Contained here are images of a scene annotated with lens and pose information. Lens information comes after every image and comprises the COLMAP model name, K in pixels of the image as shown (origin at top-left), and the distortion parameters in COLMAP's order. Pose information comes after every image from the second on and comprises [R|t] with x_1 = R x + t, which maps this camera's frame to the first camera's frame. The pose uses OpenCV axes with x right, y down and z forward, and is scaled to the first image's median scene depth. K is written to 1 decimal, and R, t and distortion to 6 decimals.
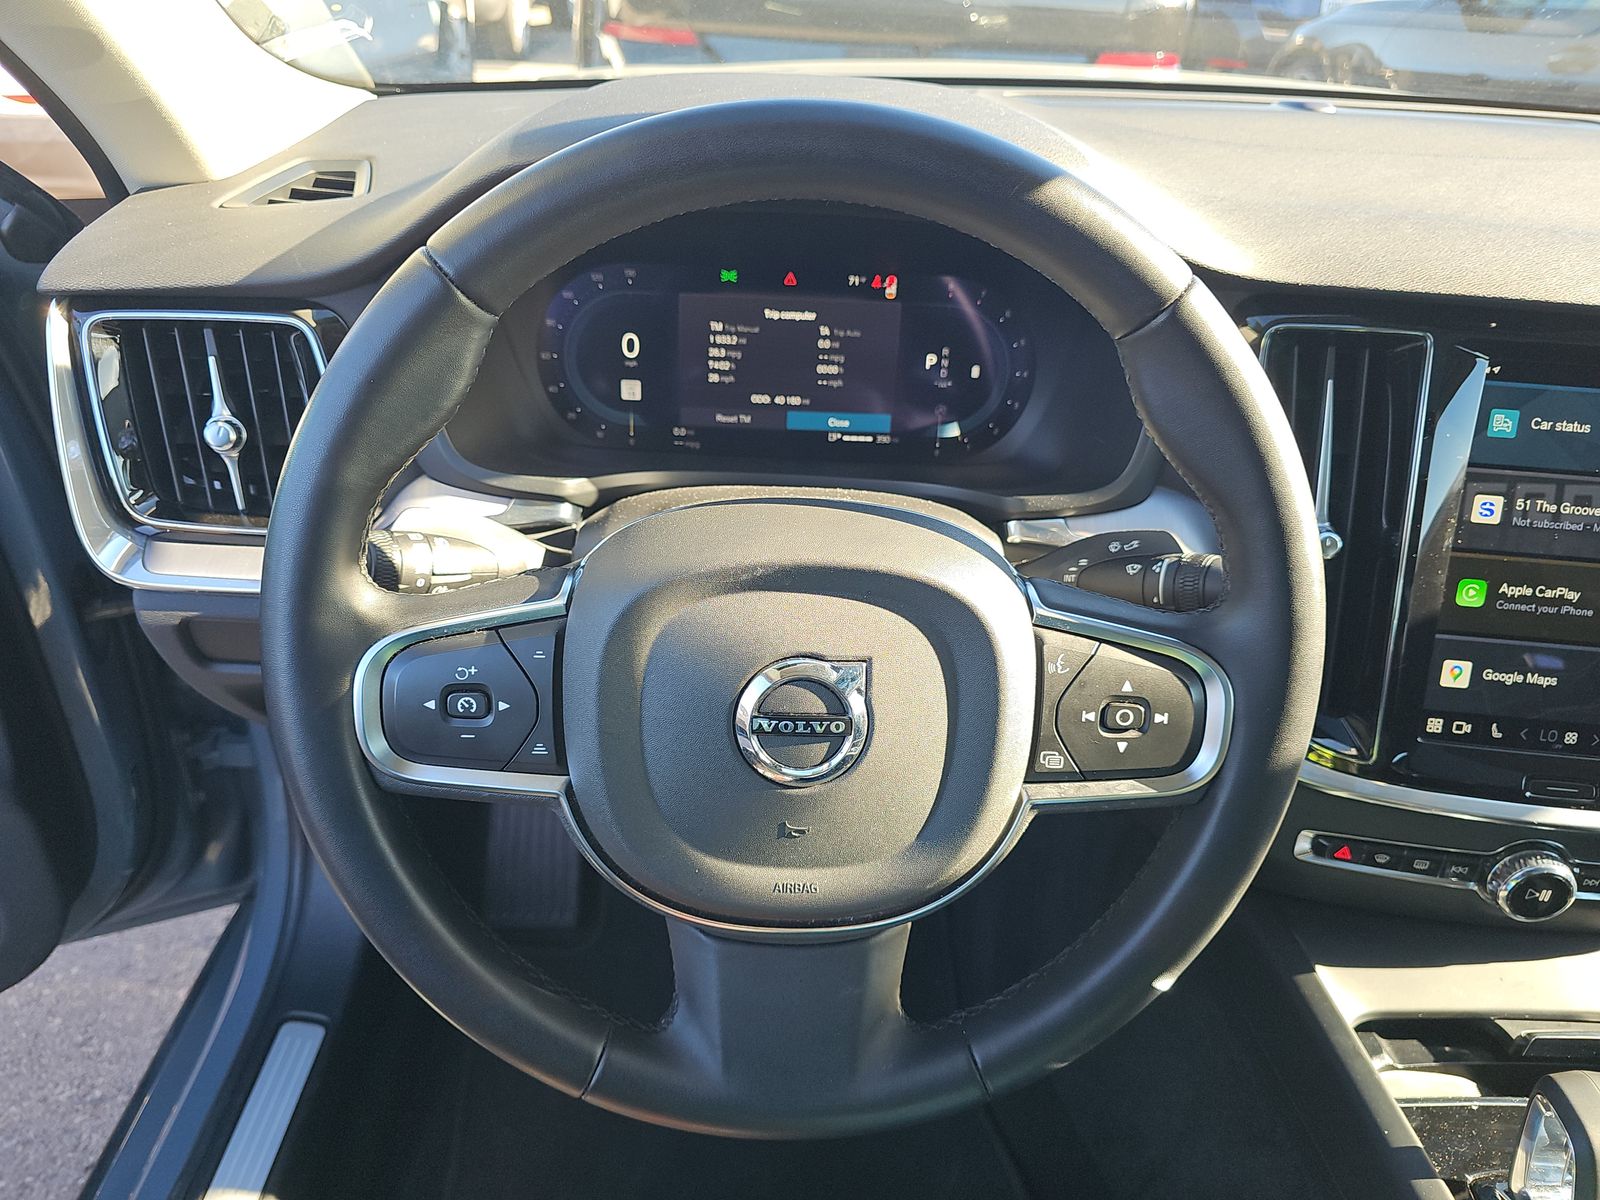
lens RADIAL K [[1073.2, 0, 799.5], [0, 1073.2, 633.5], [0, 0, 1]] dist [0.008872, -0.023741]
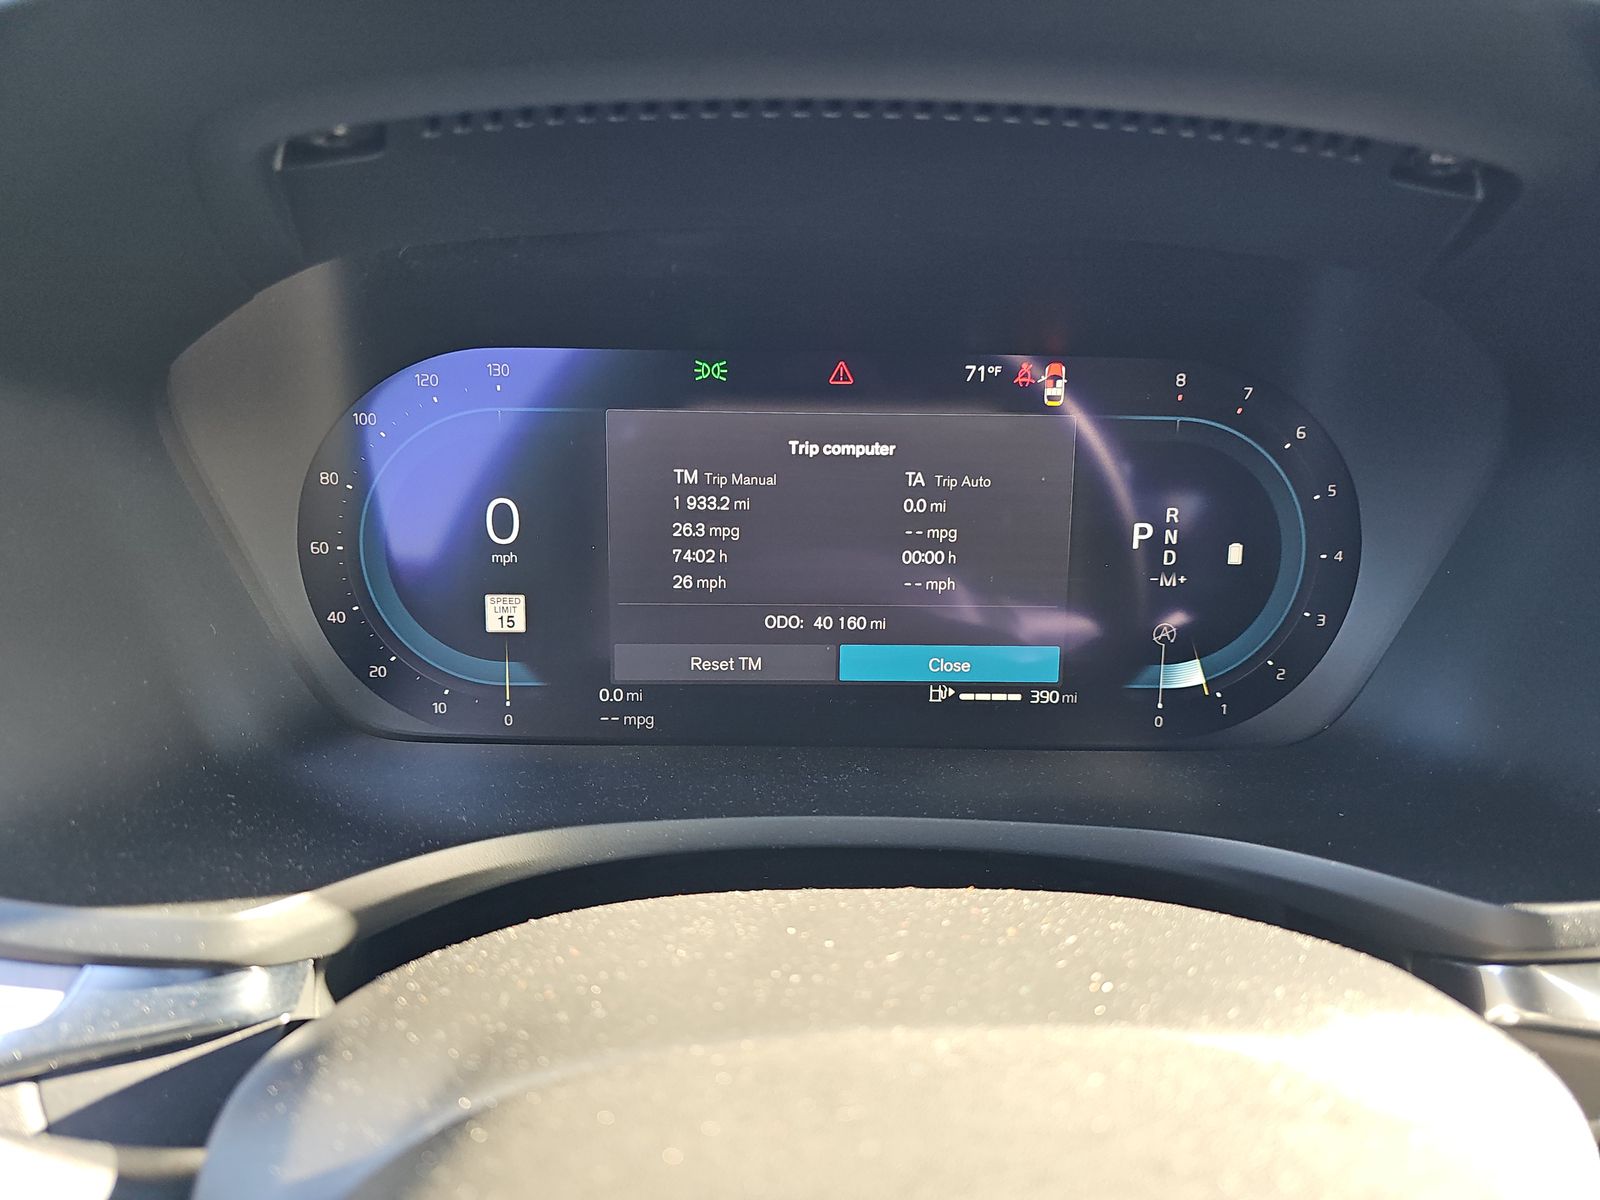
lens RADIAL K [[1073.2, 0, 809.8], [0, 1073.2, 595.8], [0, 0, 1]] dist [0.008872, -0.023741]
pose [[0.999536, -0.029597, 0.007150, -0.032742], [0.030391, 0.984229, -0.174268, -0.175900], [-0.001880, 0.174404, 0.984672, 0.636791]]
